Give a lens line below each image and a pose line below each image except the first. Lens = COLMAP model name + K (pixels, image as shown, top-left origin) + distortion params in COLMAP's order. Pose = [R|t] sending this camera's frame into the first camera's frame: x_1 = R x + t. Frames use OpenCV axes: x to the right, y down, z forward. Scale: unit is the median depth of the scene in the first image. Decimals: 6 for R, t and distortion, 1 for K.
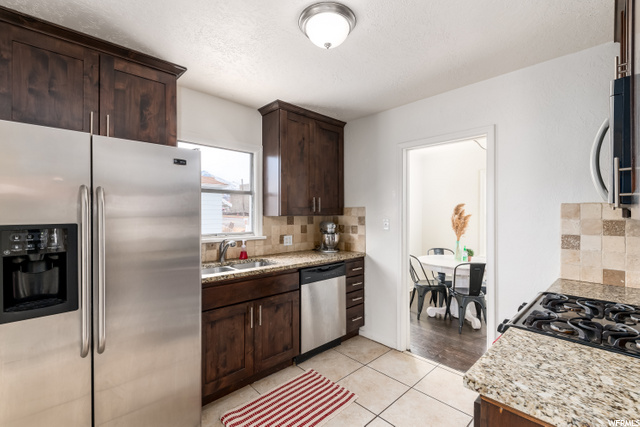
lens RADIAL K [[280.1, 0, 320.0], [0, 280.1, 213.5], [0, 0, 1]] dist [0.000229, -0.000004]
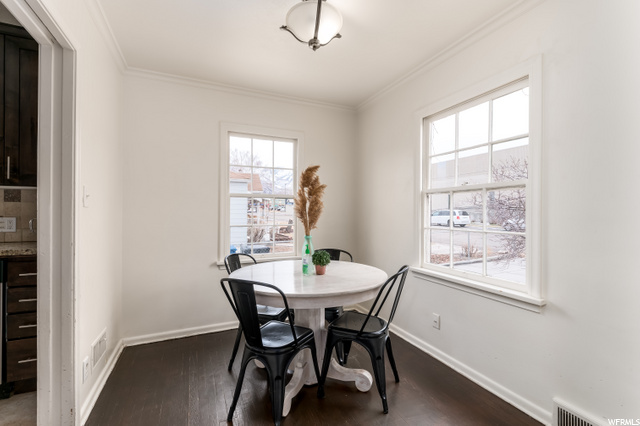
lens RADIAL K [[280.1, 0, 320.0], [0, 280.1, 213.0], [0, 0, 1]] dist [0.000229, -0.000004]
pose [[0.945745, 0.003730, -0.324889, 0.690375], [-0.002628, 0.999989, 0.003830, 0.052530], [0.324900, -0.002768, 0.945744, 0.504635]]
